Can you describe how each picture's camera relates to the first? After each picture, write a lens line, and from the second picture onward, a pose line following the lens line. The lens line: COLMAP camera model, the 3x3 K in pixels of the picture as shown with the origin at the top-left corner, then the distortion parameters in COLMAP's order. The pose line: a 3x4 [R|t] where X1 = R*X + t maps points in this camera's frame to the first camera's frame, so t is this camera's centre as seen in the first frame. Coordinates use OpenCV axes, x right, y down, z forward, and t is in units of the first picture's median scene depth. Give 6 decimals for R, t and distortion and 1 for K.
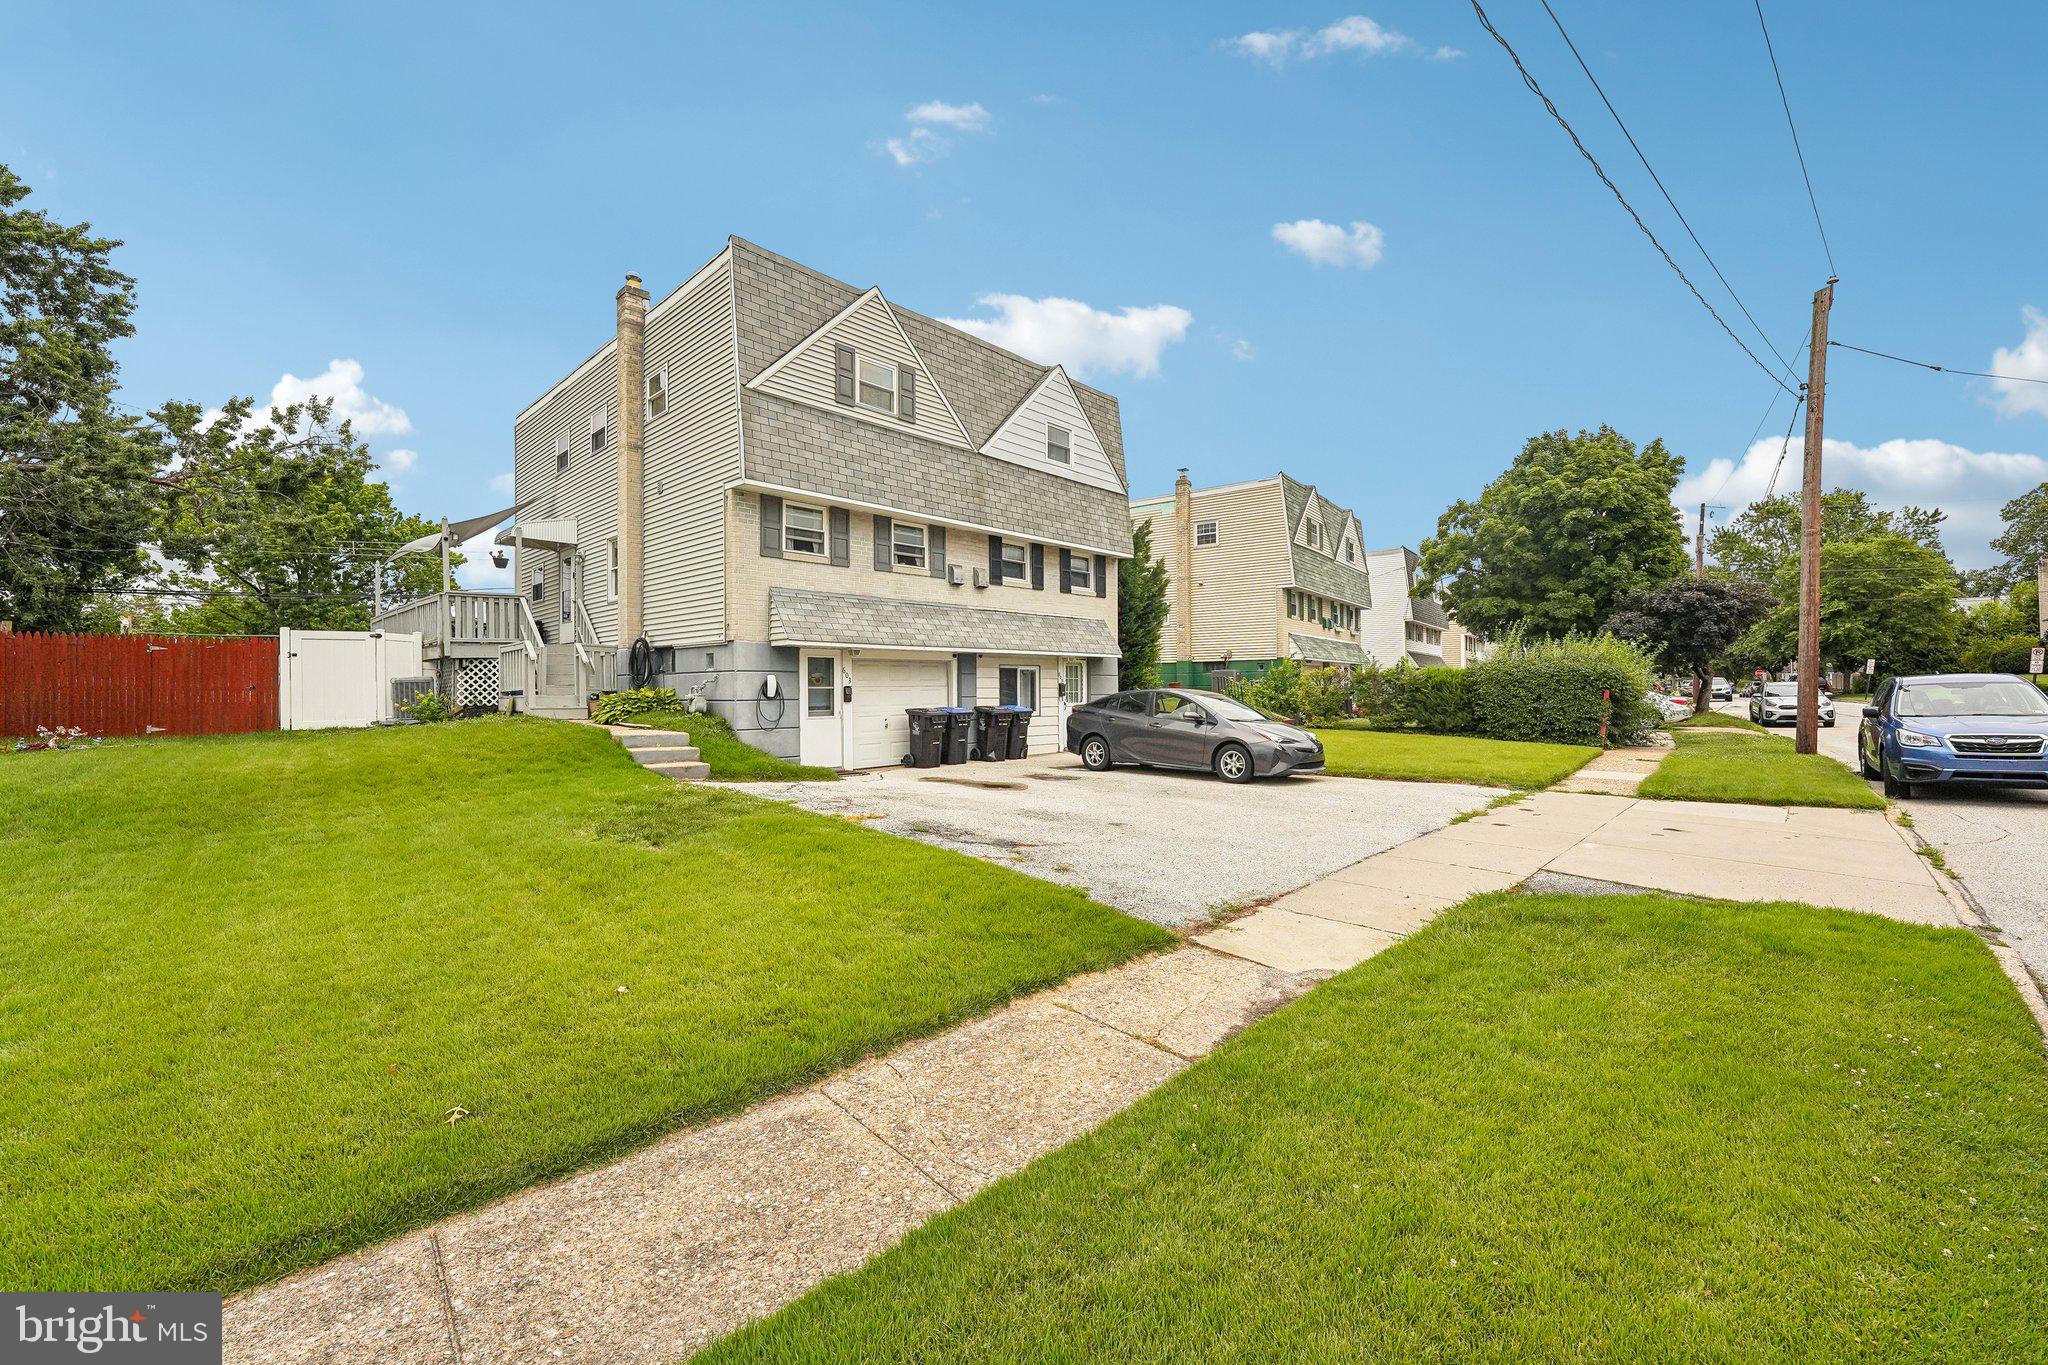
lens RADIAL K [[822.4, 0, 1020.8], [0, 822.4, 691.8], [0, 0, 1]] dist [-0.002354, -0.000160]
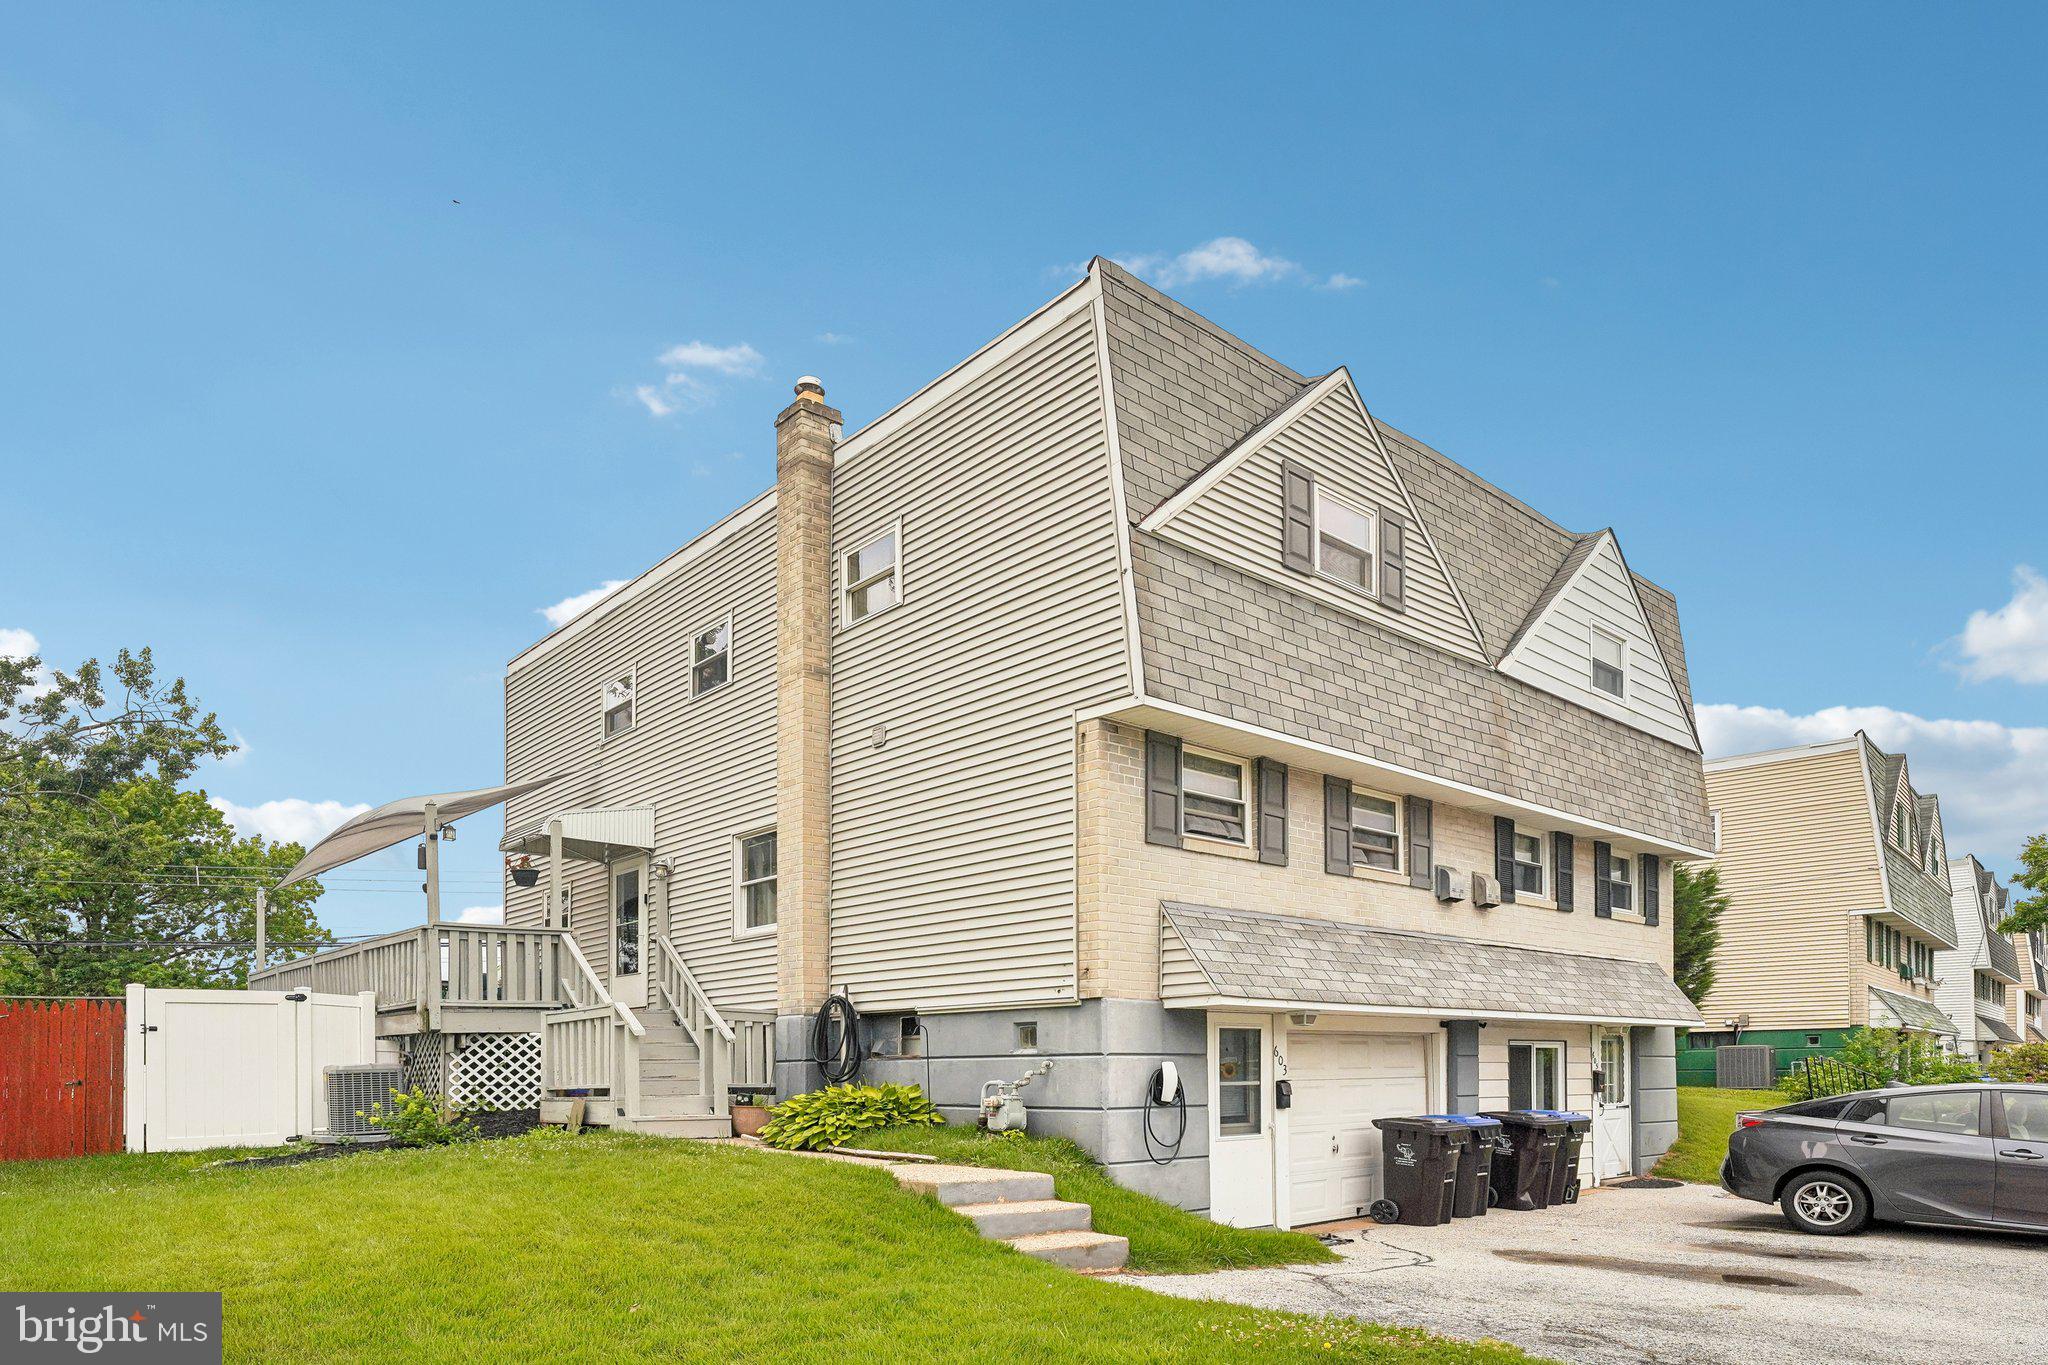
lens RADIAL K [[1281.0, 0, 1471.5], [0, 1281.0, 1074.4], [0, 0, 1]] dist [-0.025848, -0.000399]
pose [[0.997044, -0.006776, 0.076535, -0.153222], [0.007054, 0.999969, -0.003367, -0.006914], [-0.076510, 0.003897, 0.997061, 0.127062]]
